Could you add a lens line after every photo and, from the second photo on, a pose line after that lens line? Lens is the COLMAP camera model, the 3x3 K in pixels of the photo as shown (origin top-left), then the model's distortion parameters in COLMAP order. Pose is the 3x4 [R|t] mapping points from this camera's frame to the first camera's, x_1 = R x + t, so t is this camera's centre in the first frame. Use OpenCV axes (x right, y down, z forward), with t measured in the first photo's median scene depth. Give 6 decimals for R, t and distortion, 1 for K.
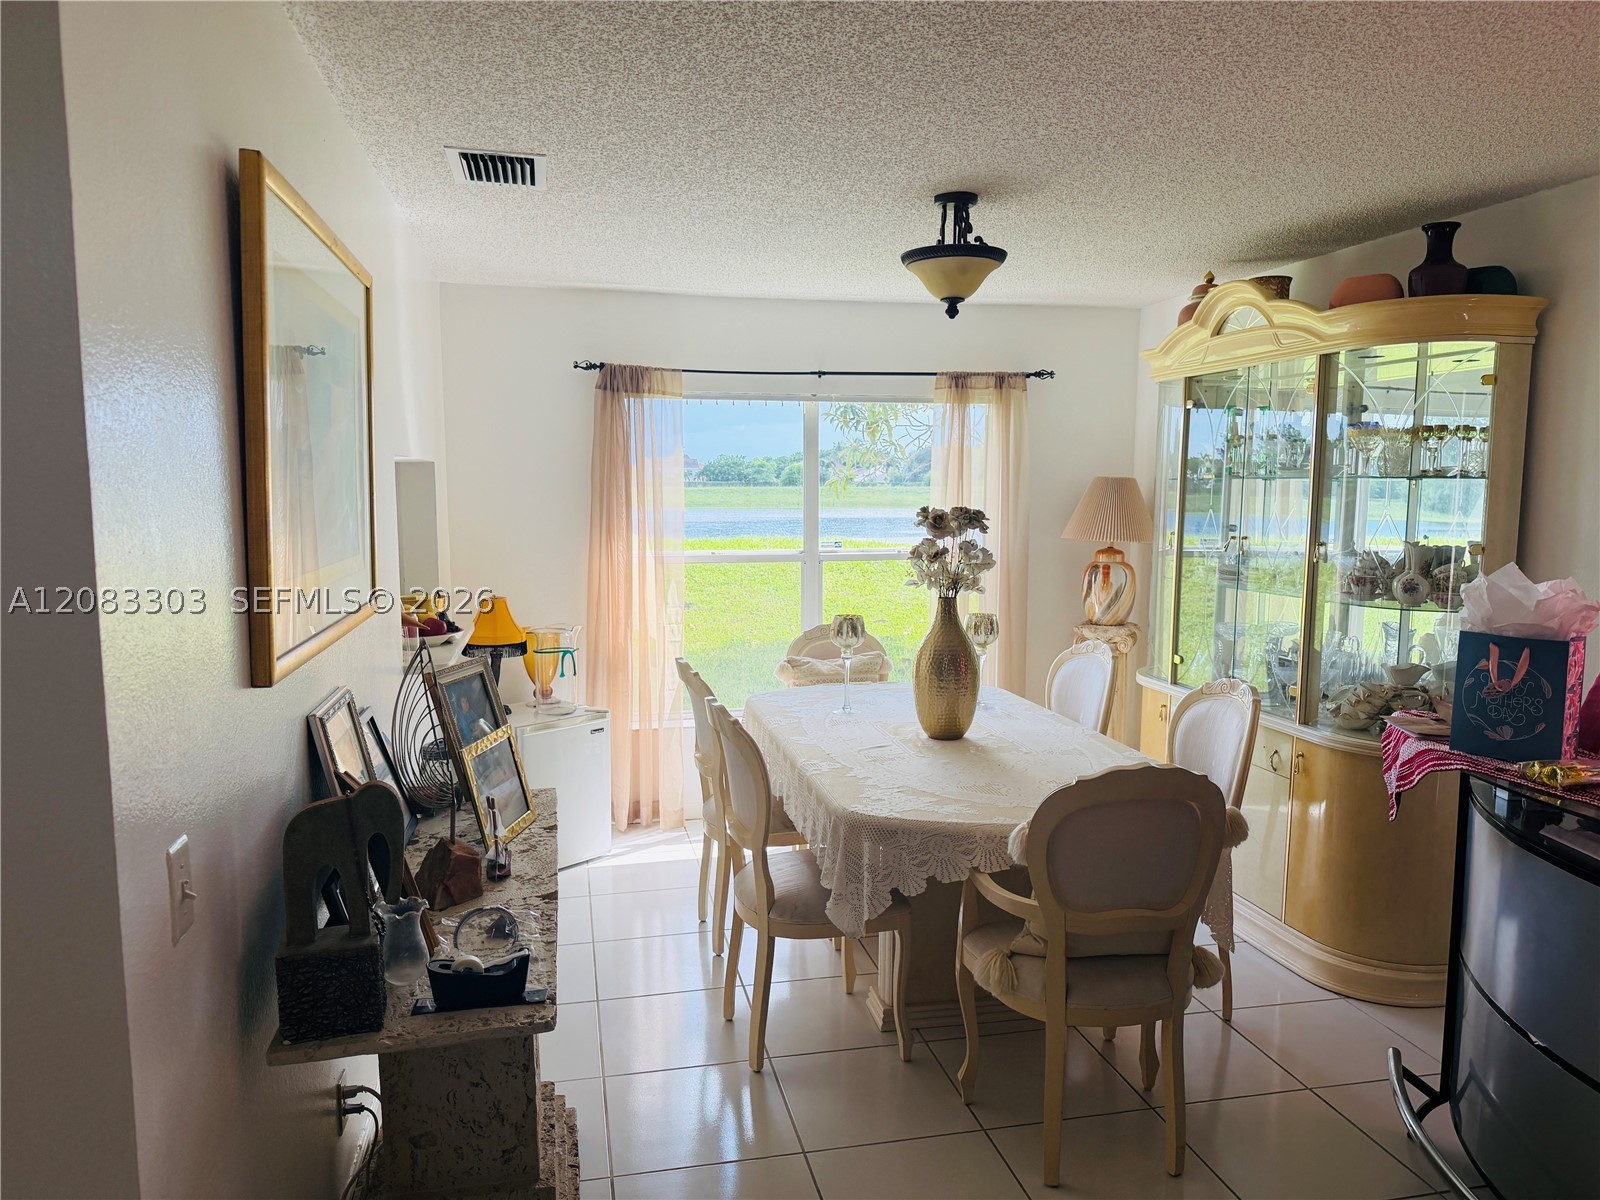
lens RADIAL K [[1115.2, 0, 794.9], [0, 1115.2, 615.6], [0, 0, 1]] dist [0.057601, -0.011985]
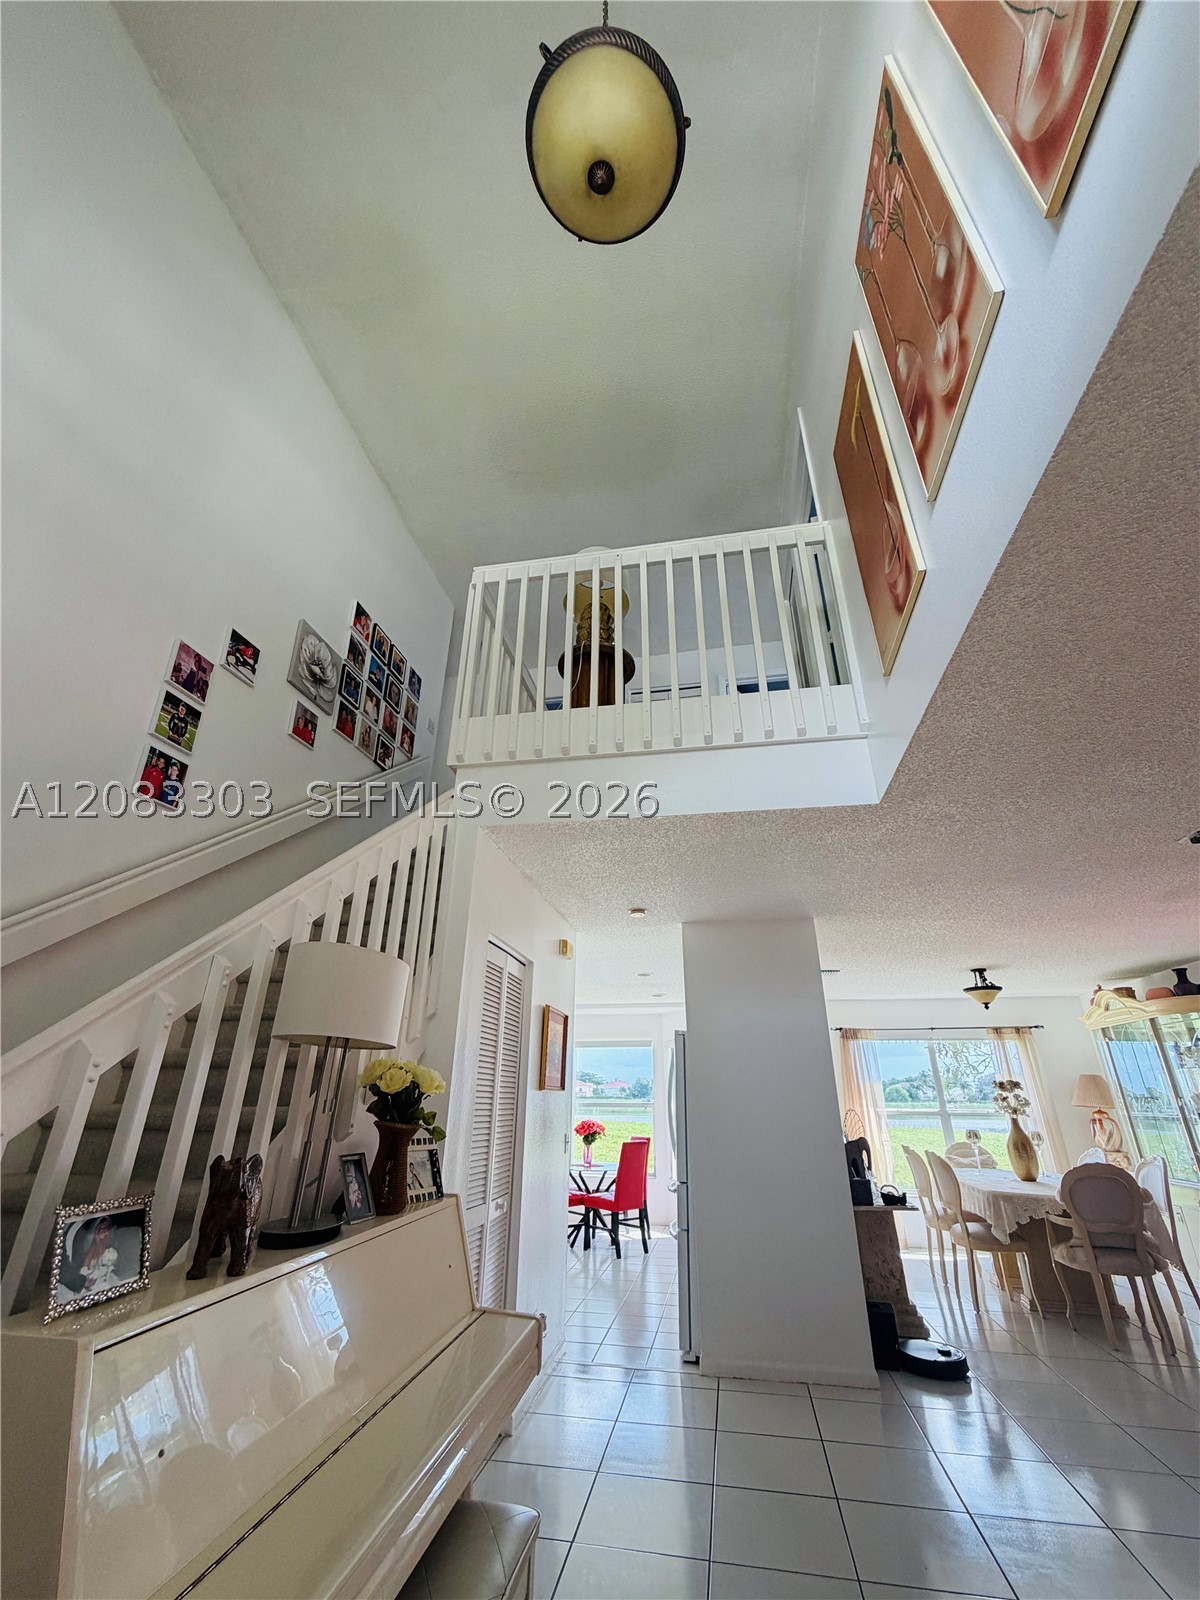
lens RADIAL K [[637.9, 0, 605.9], [0, 637.9, 792.9], [0, 0, 1]] dist [-0.001685, -0.000588]
pose [[0.924783, -0.157179, -0.346513, -0.112826], [-0.054334, 0.846805, -0.529121, 0.185144], [0.376596, 0.508150, 0.774570, -0.928523]]
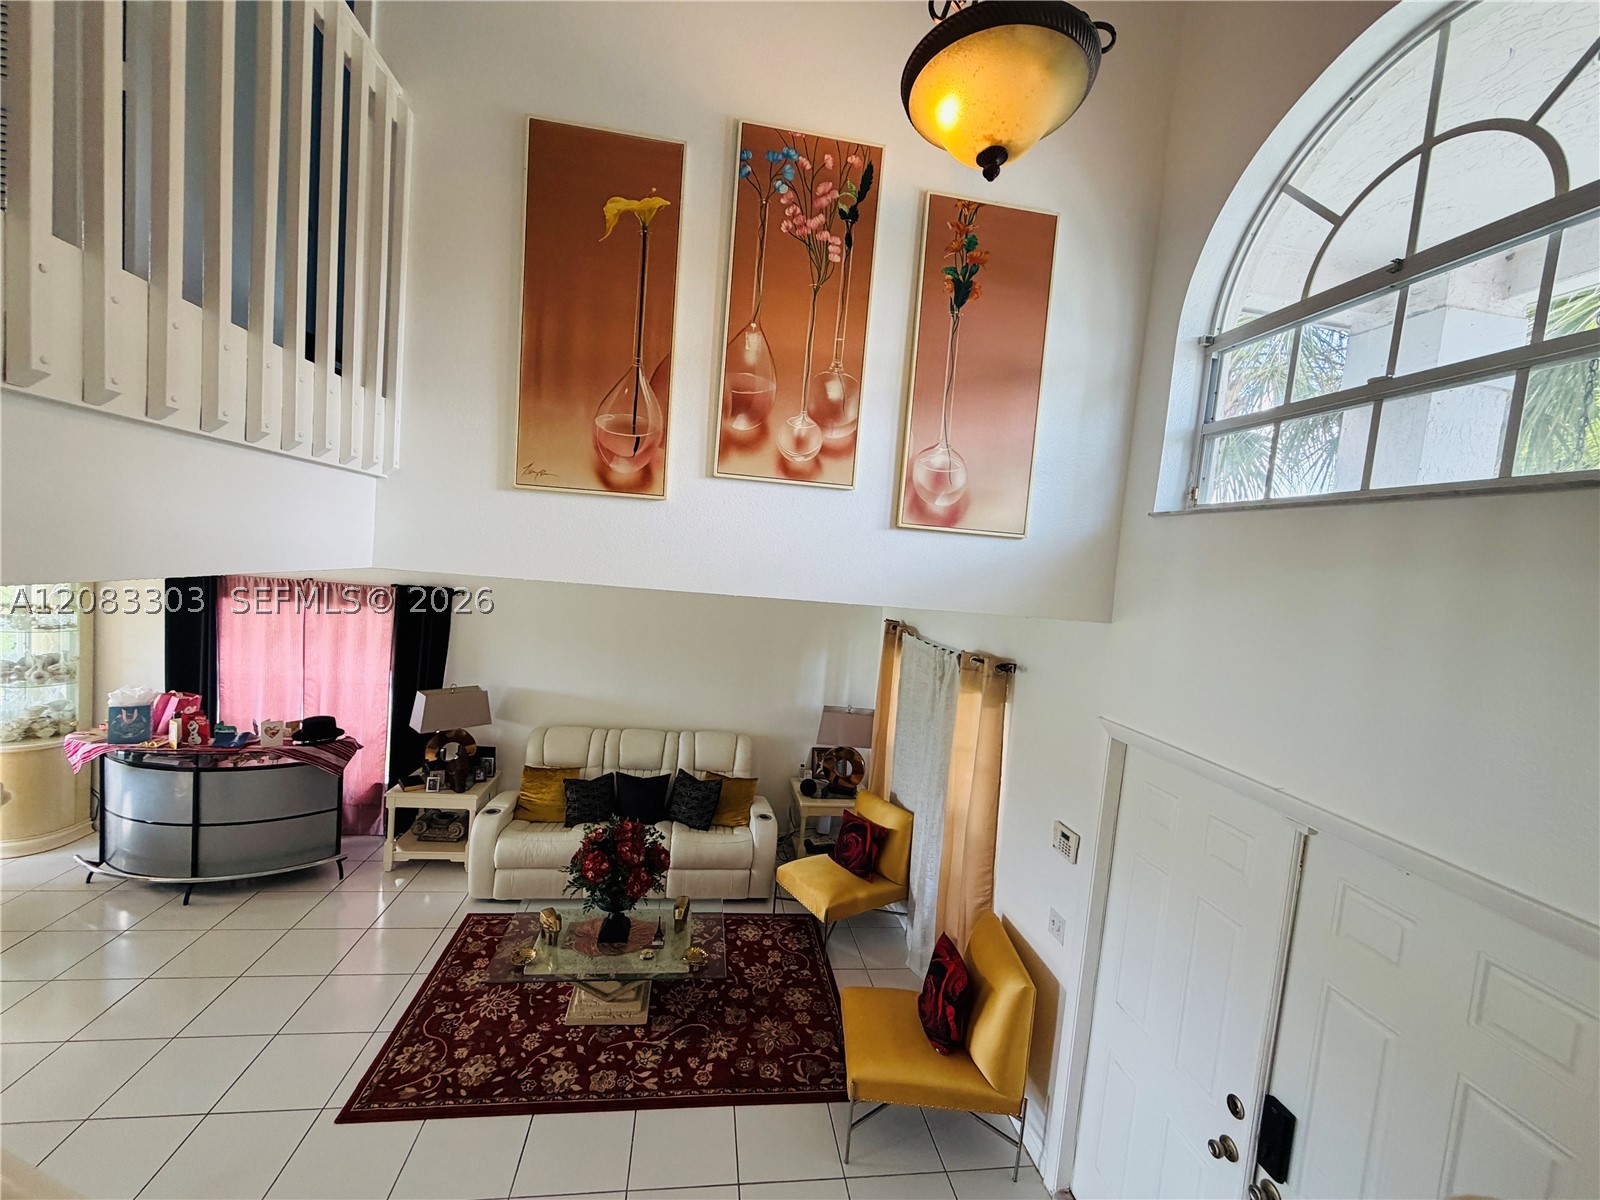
lens RADIAL K [[637.9, 0, 791.1], [0, 637.9, 598.9], [0, 0, 1]] dist [-0.001685, -0.000588]
pose [[0.059932, -0.068481, 0.995851, -0.685527], [0.036318, 0.997133, 0.066384, -0.220298], [-0.997542, 0.032189, 0.062247, -0.664925]]
